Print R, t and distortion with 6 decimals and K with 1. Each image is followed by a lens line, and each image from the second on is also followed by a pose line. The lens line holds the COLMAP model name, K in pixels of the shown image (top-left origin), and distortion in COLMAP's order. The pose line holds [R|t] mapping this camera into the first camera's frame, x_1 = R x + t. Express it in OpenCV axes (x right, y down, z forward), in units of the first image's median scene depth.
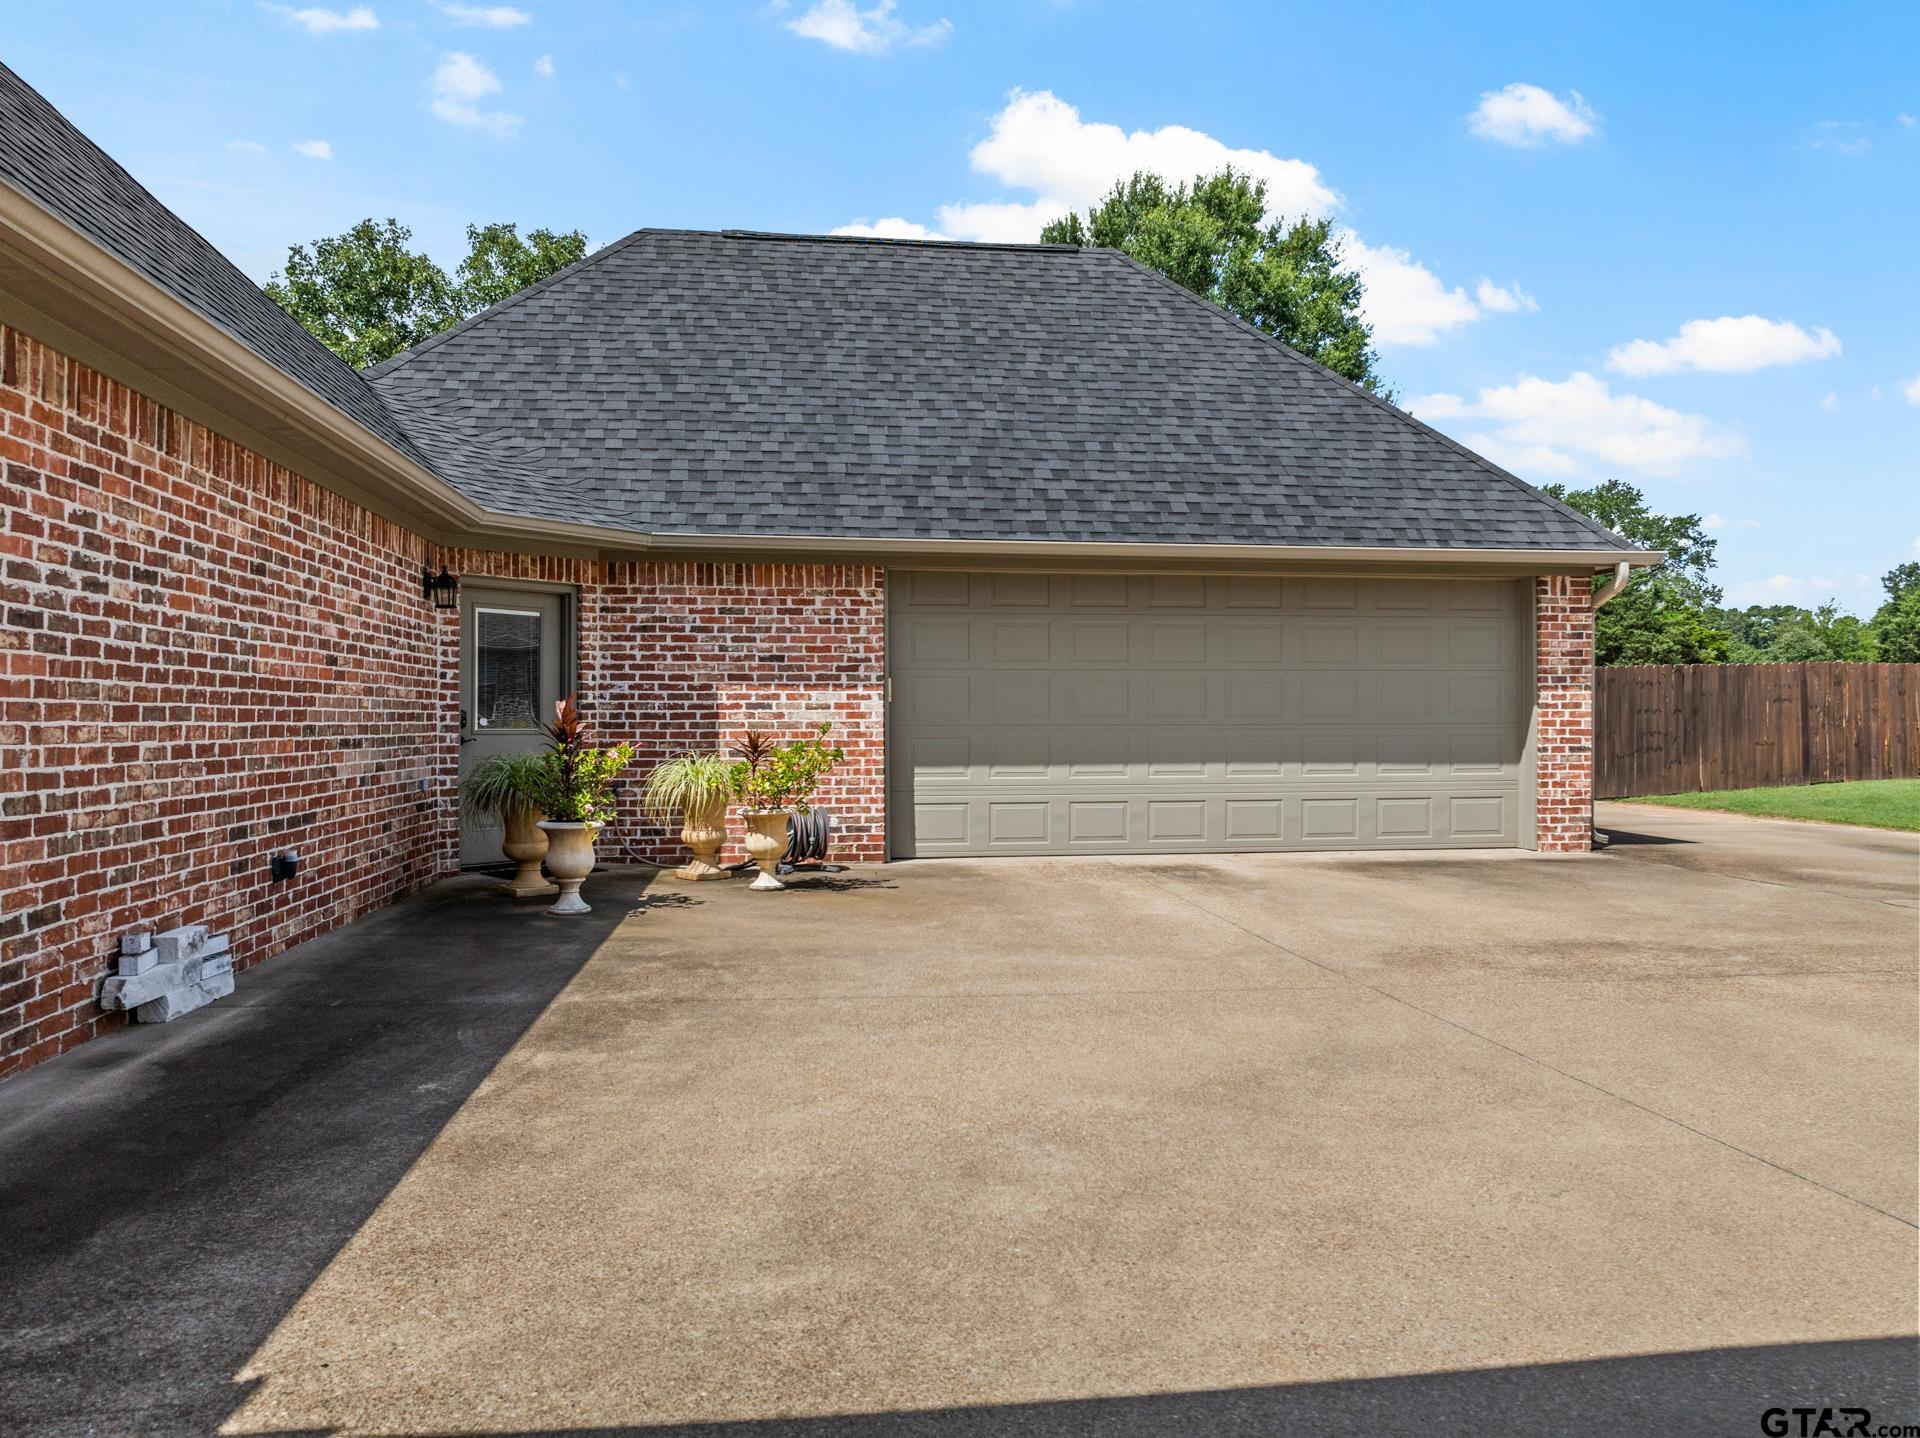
lens RADIAL K [[1335.5, 0, 957.9], [0, 1335.5, 739.6], [0, 0, 1]] dist [-0.043985, 0.000849]
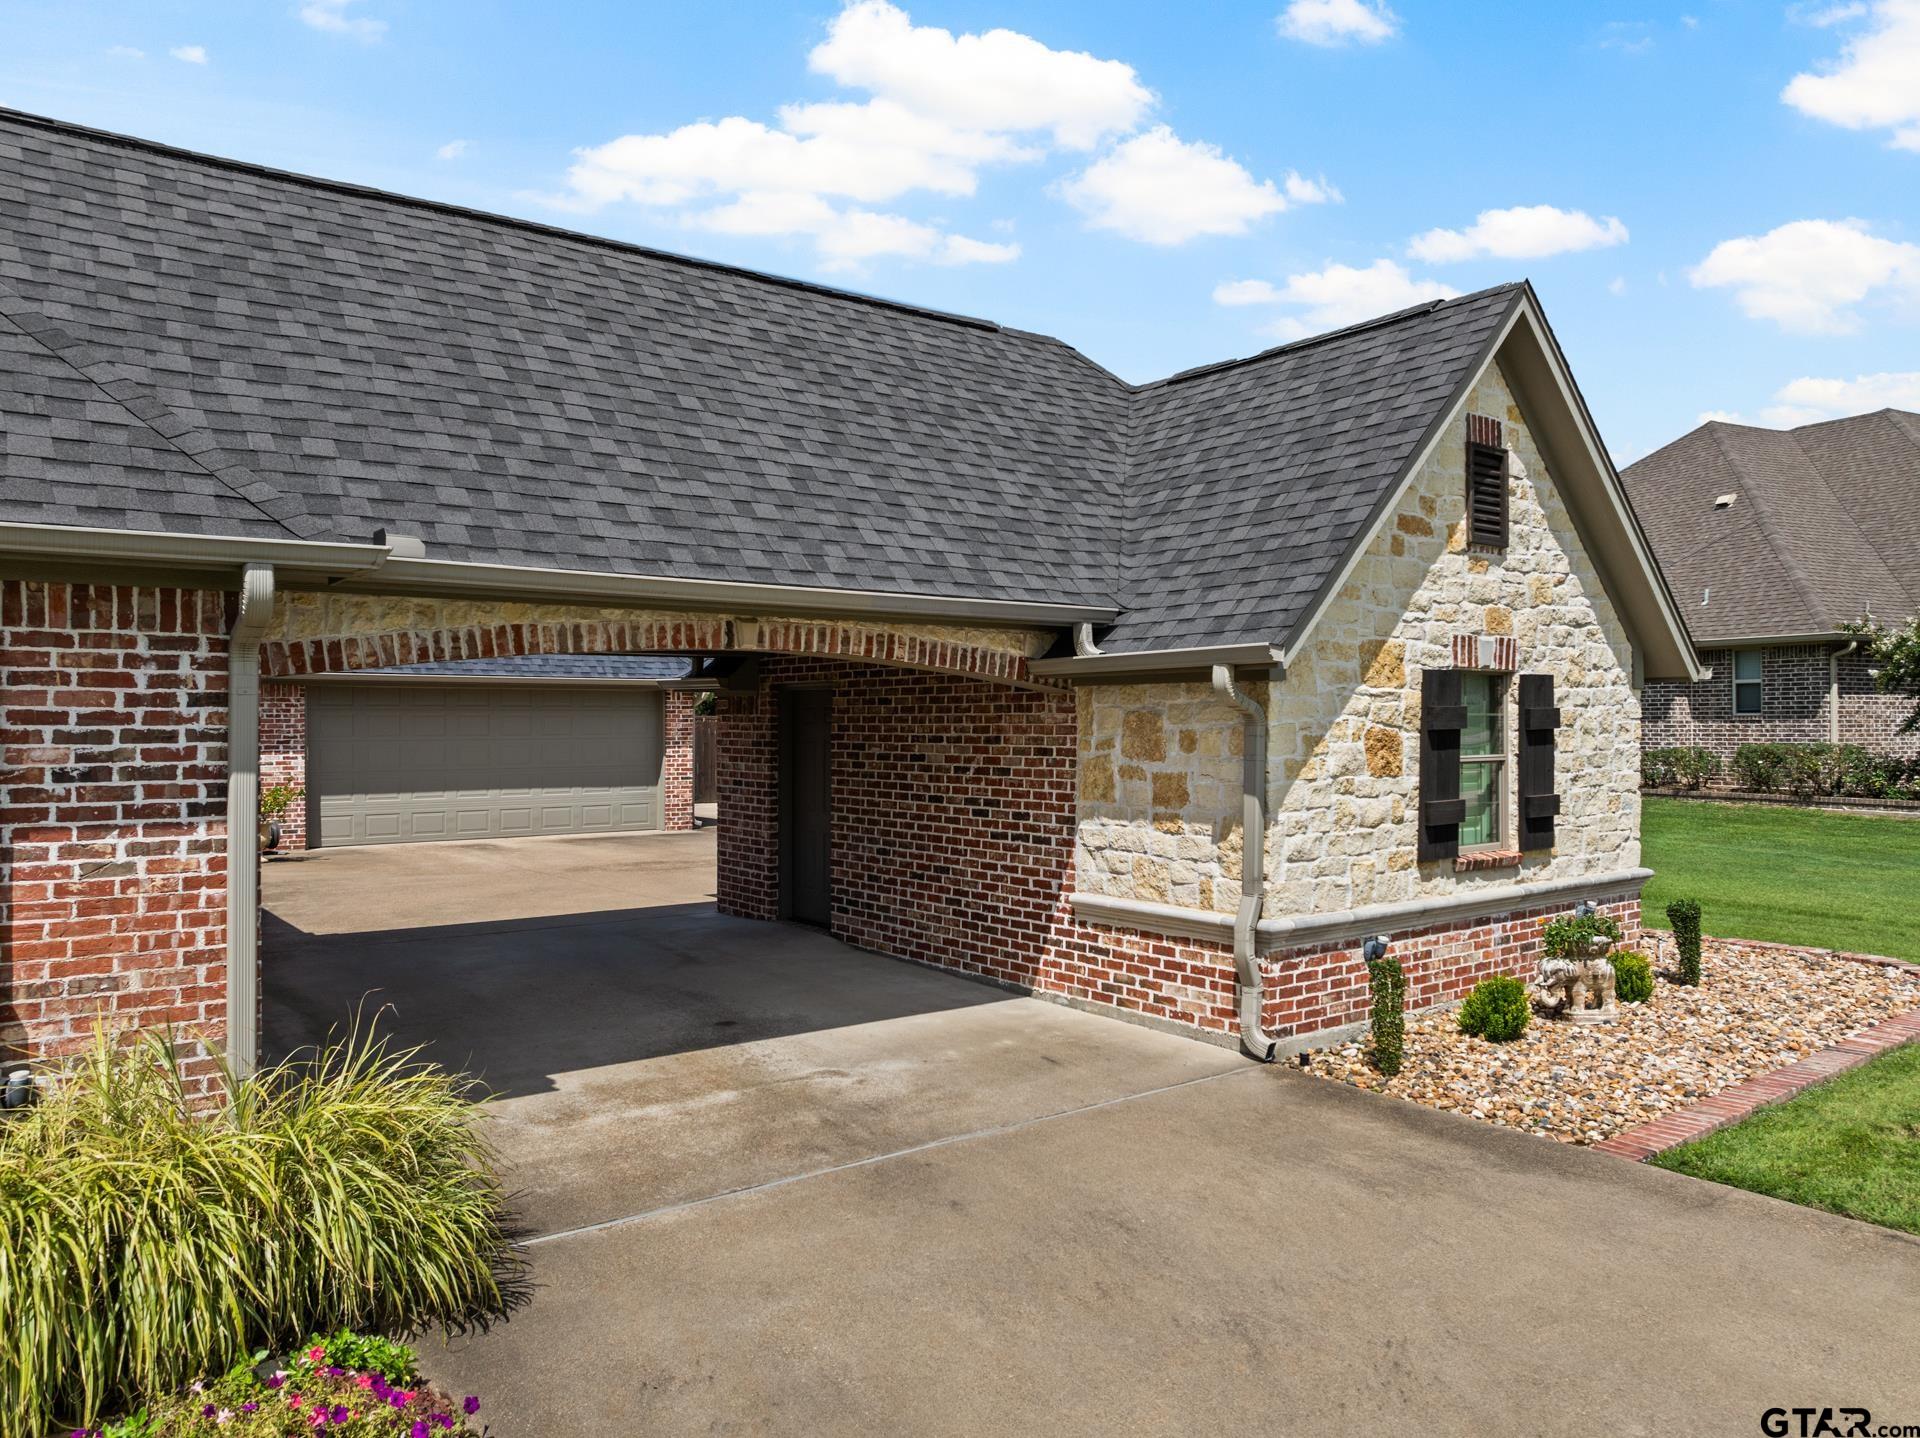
lens RADIAL K [[1346.8, 0, 968.1], [0, 1346.8, 712.4], [0, 0, 1]] dist [-0.023513, -0.041365]
pose [[0.856994, 0.005497, 0.515297, -0.205244], [0.006133, 0.999763, -0.020865, -0.047013], [-0.515290, 0.021042, 0.856758, -0.947922]]
